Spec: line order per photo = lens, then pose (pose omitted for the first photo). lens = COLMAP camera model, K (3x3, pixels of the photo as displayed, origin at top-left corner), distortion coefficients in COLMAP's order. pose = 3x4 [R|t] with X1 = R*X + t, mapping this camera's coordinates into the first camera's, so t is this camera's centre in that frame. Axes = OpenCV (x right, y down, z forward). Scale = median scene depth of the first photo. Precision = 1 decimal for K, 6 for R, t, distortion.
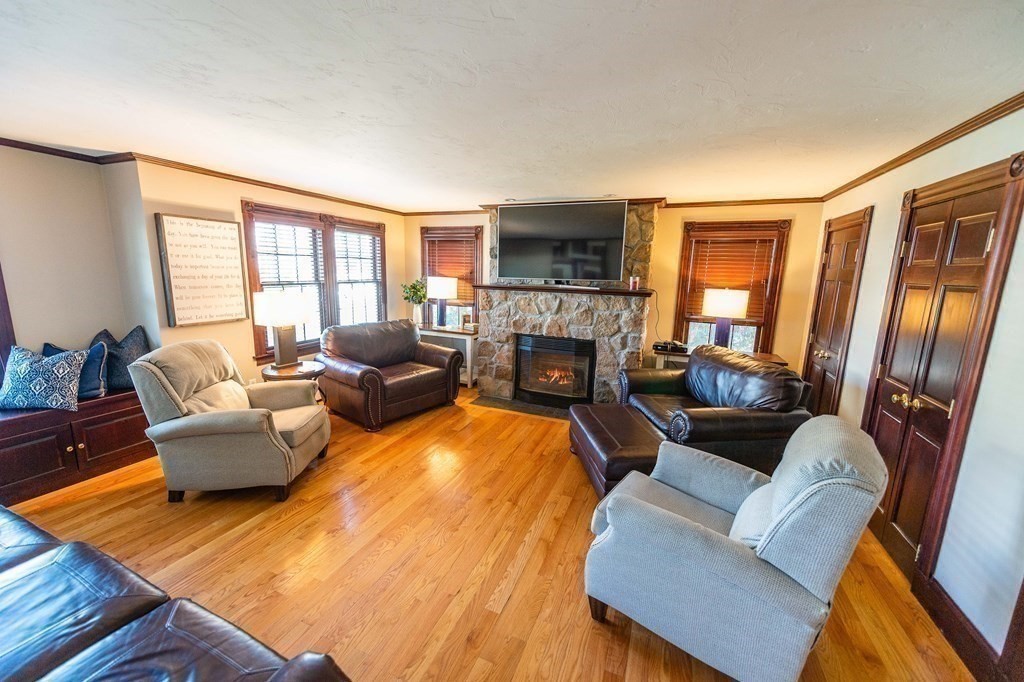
lens RADIAL K [[397.6, 0, 510.0], [0, 397.6, 340.8], [0, 0, 1]] dist [0.016740, 0.000083]
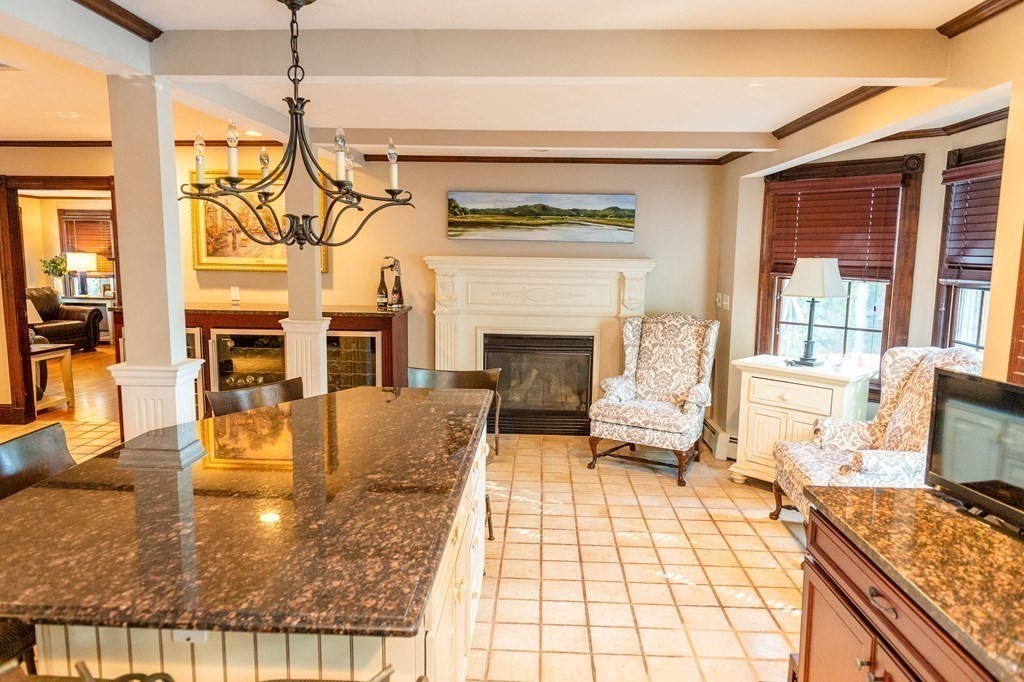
lens RADIAL K [[700.5, 0, 509.9], [0, 700.5, 343.1], [0, 0, 1]] dist [-0.003974, -0.000875]
pose [[0.939498, -0.062075, 0.336884, 0.349930], [0.073856, 0.997021, -0.022255, 0.279943], [-0.334499, 0.045789, 0.941283, -1.542330]]
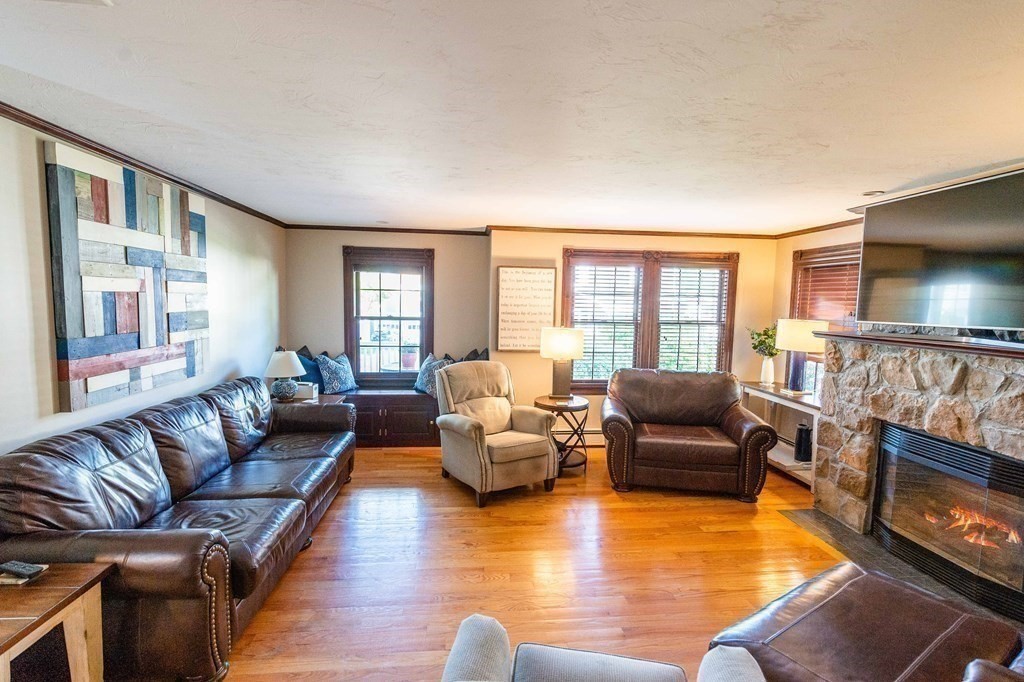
lens RADIAL K [[474.3, 0, 512.1], [0, 474.3, 338.7], [0, 0, 1]] dist [0.005101, 0.000127]
pose [[0.472151, 0.054409, -0.879837, 0.358972], [-0.164644, 0.985973, -0.027382, -0.026624], [0.866005, 0.157789, 0.474486, 0.208869]]
